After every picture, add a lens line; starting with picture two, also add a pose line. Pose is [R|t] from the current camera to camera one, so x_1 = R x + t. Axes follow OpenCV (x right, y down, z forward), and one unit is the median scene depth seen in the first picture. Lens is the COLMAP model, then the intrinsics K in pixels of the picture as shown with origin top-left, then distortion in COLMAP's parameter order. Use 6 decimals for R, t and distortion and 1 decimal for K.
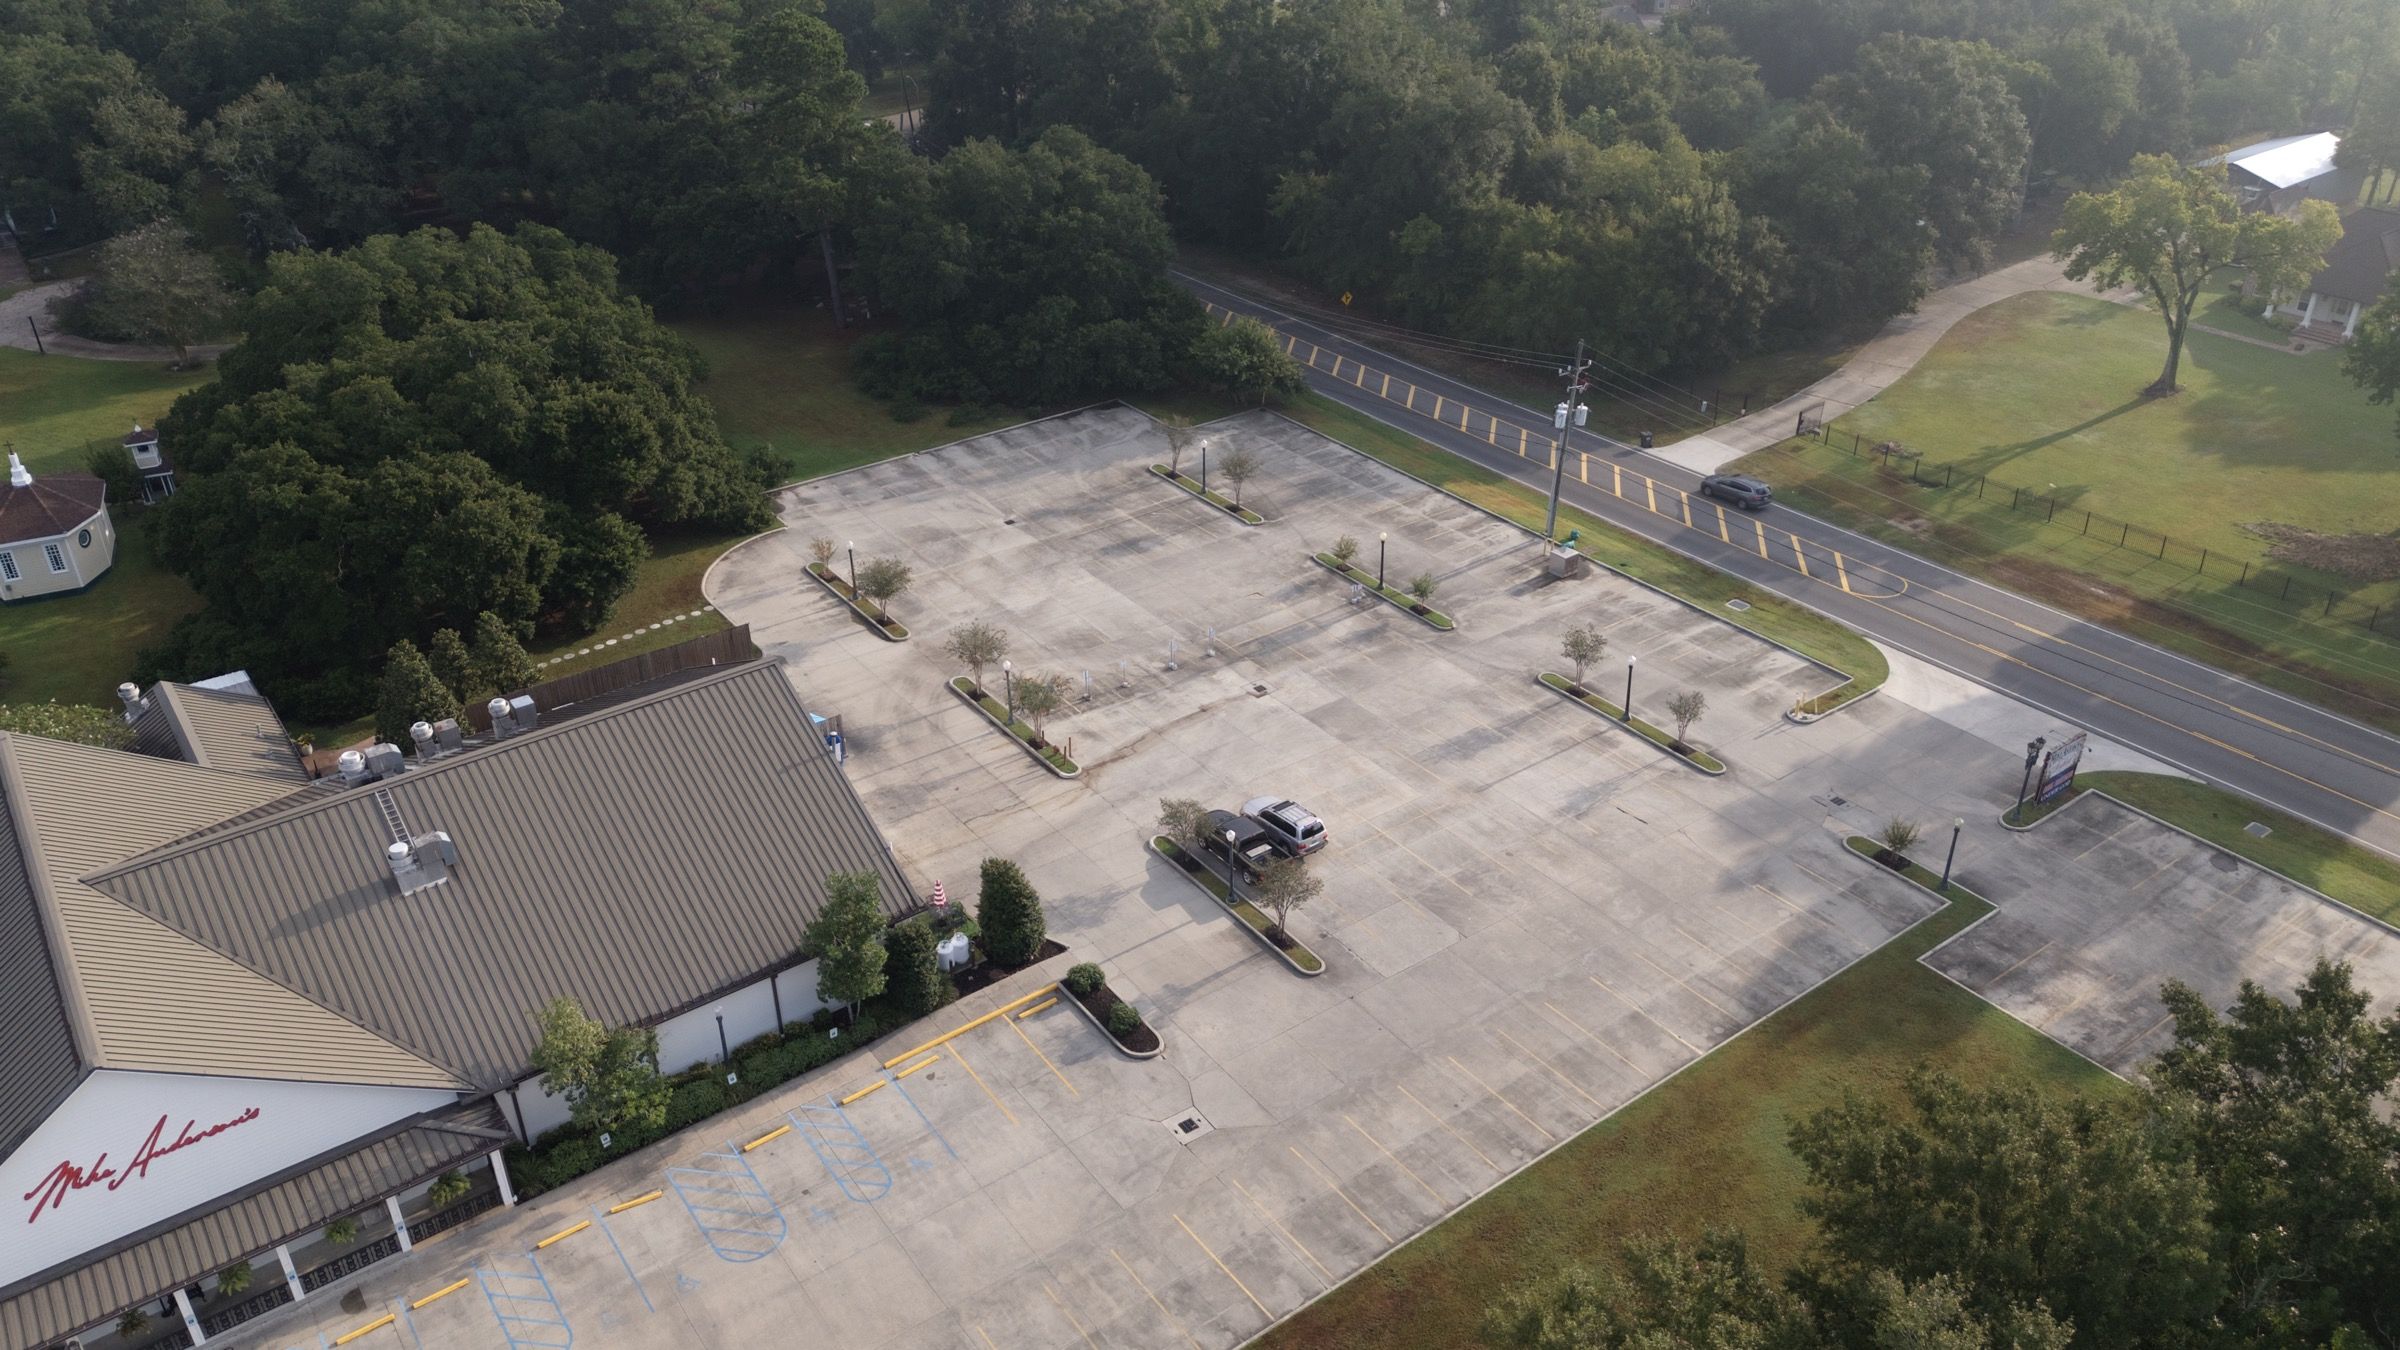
lens RADIAL K [[1763.3, 0, 1209.1], [0, 1763.3, 663.4], [0, 0, 1]] dist [0.061588, -0.048156]
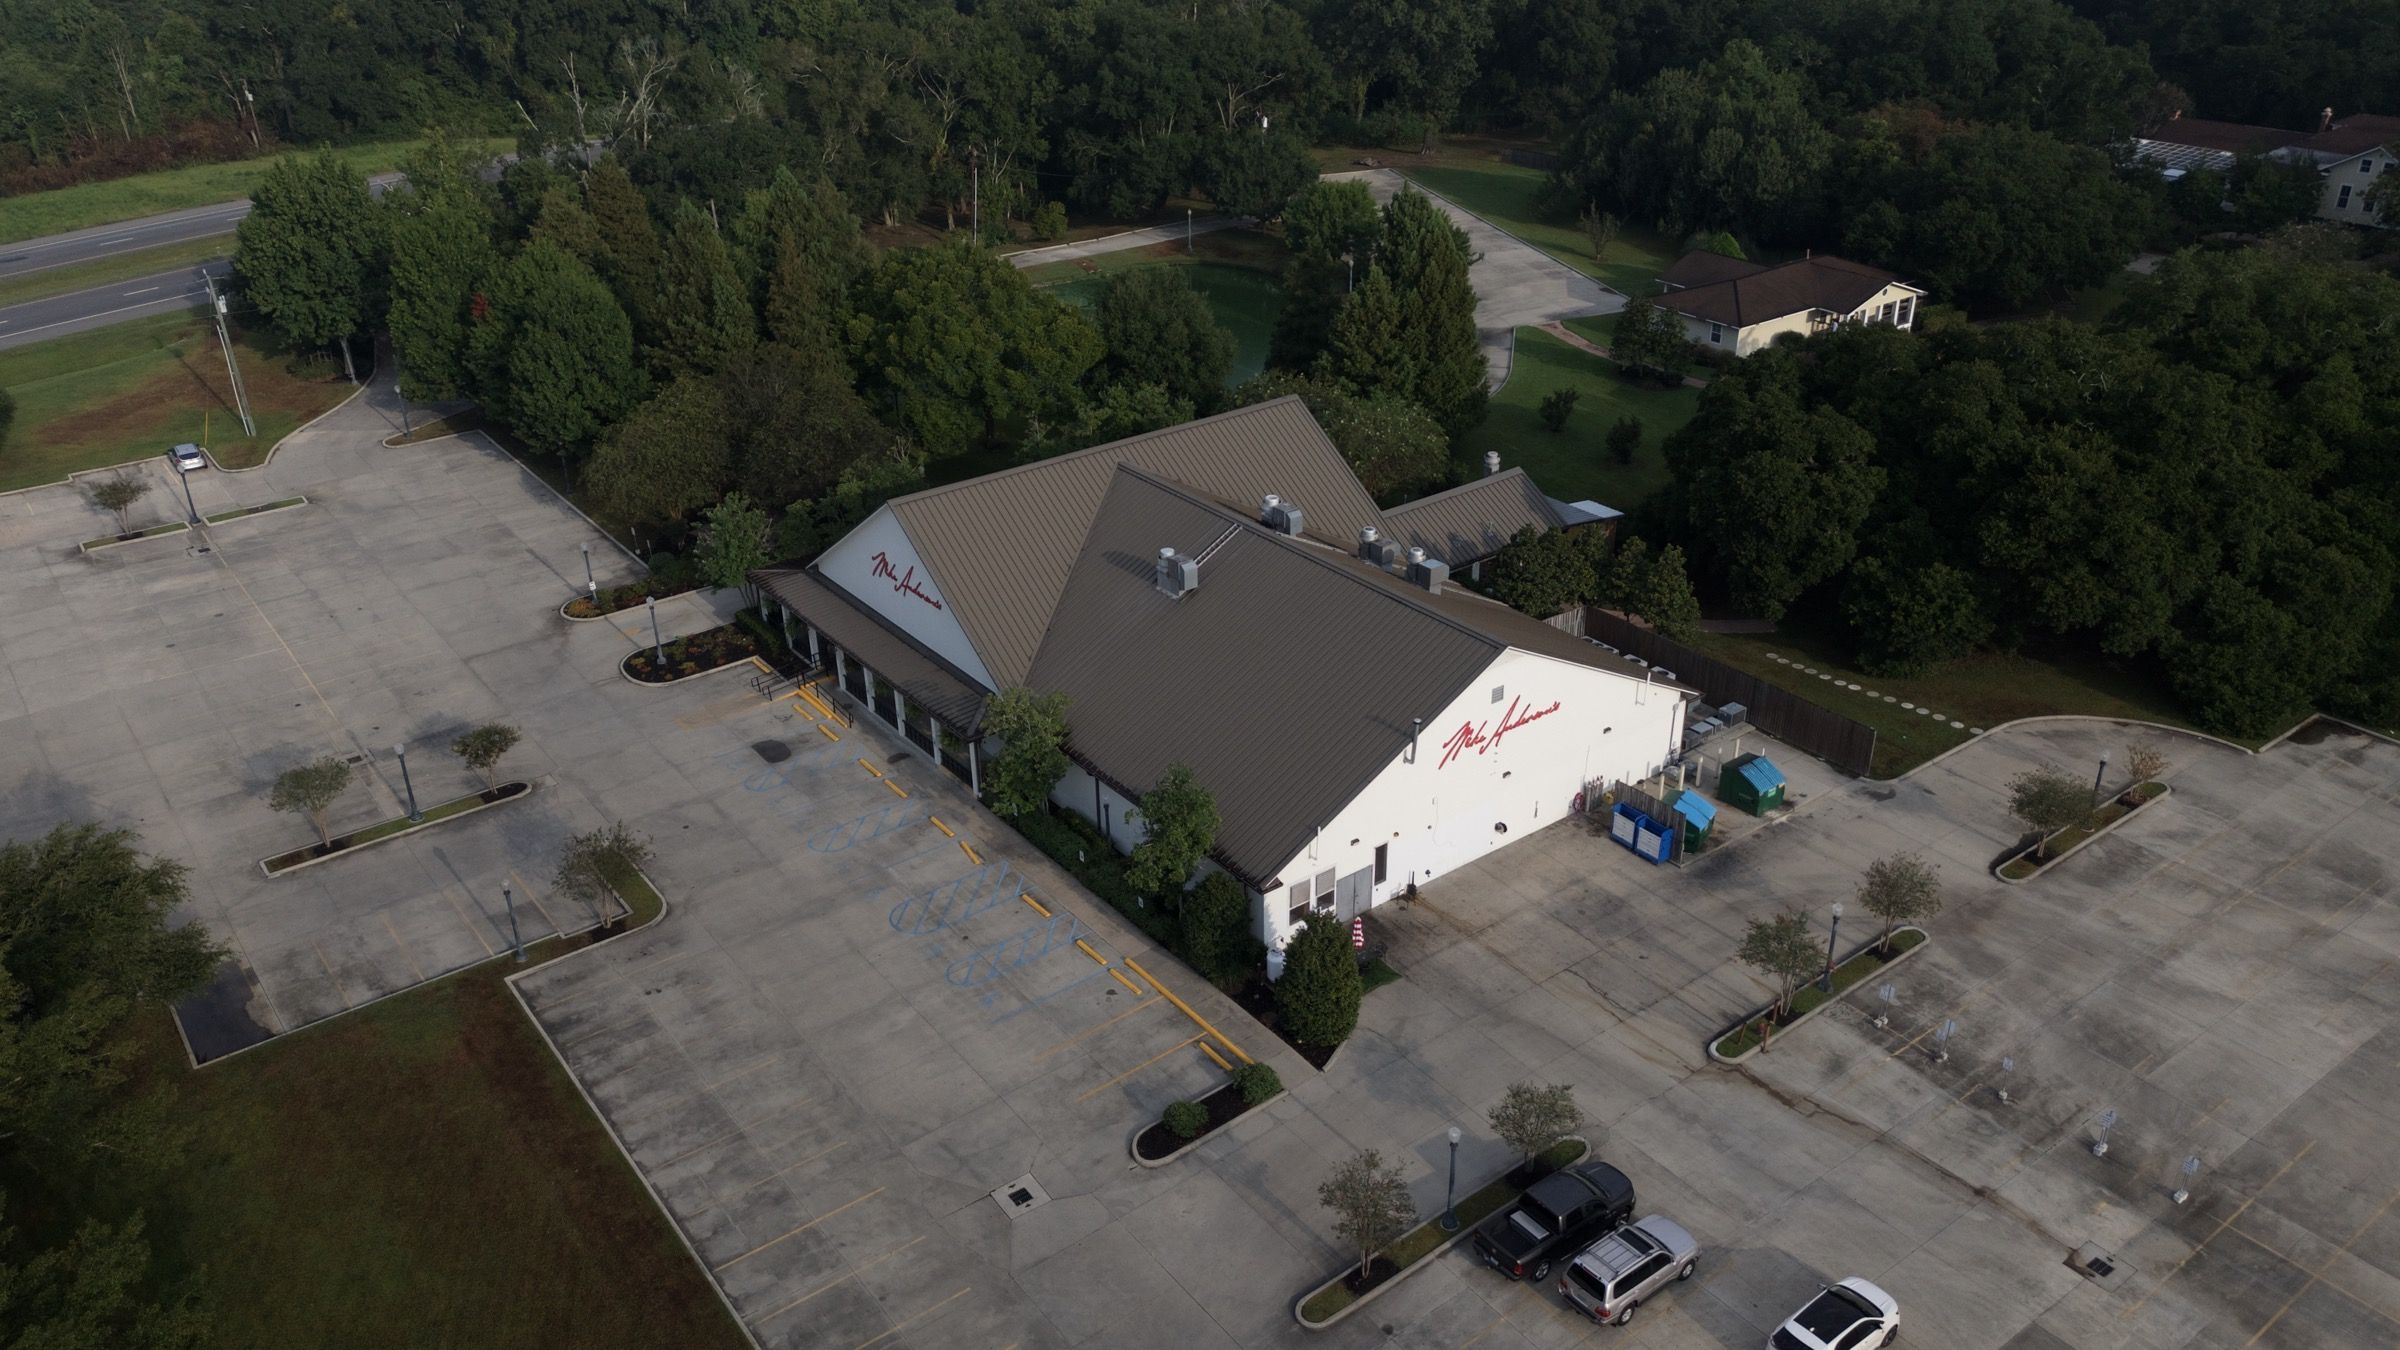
lens RADIAL K [[1763.3, 0, 1195.7], [0, 1763.3, 660.3], [0, 0, 1]] dist [0.061588, -0.048156]
pose [[0.007826, 0.457731, -0.889056, 0.526879], [-0.478395, 0.782451, 0.398634, -0.266948], [0.878110, 0.422200, 0.225100, 0.654194]]
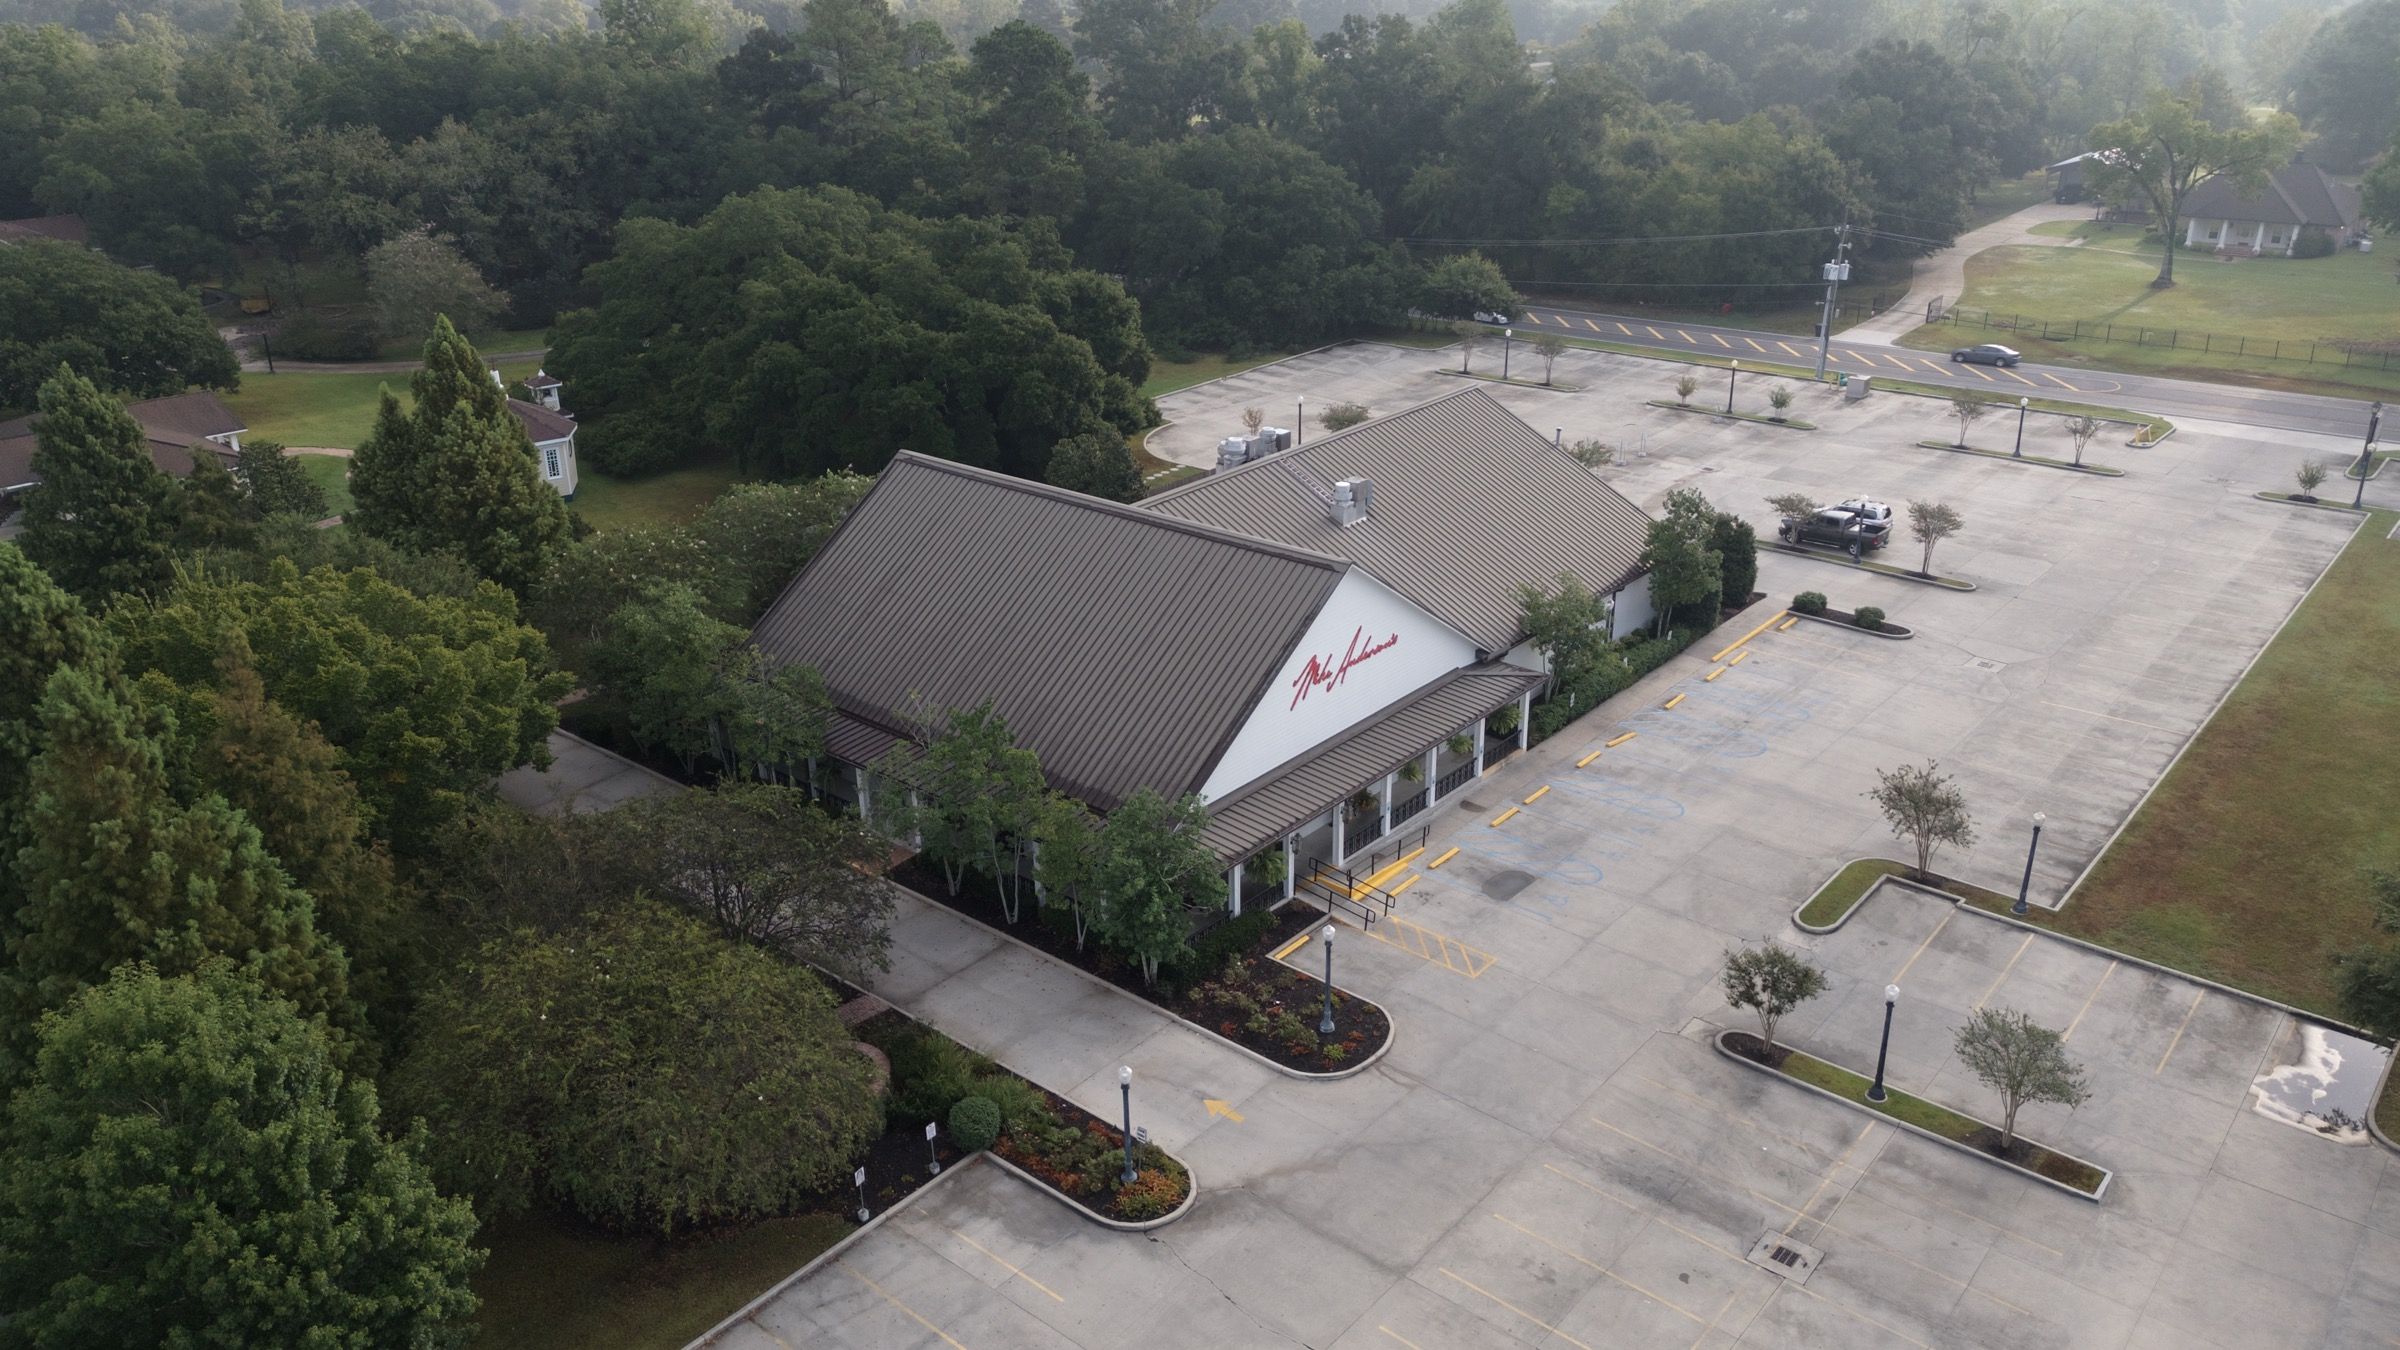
lens RADIAL K [[1763.3, 0, 1198.1], [0, 1763.3, 678.3], [0, 0, 1]] dist [0.061588, -0.048156]
pose [[0.973543, -0.092792, 0.208813, -0.668495], [0.117383, 0.987129, -0.108615, 0.286495], [-0.196047, 0.130252, 0.971905, -0.066595]]
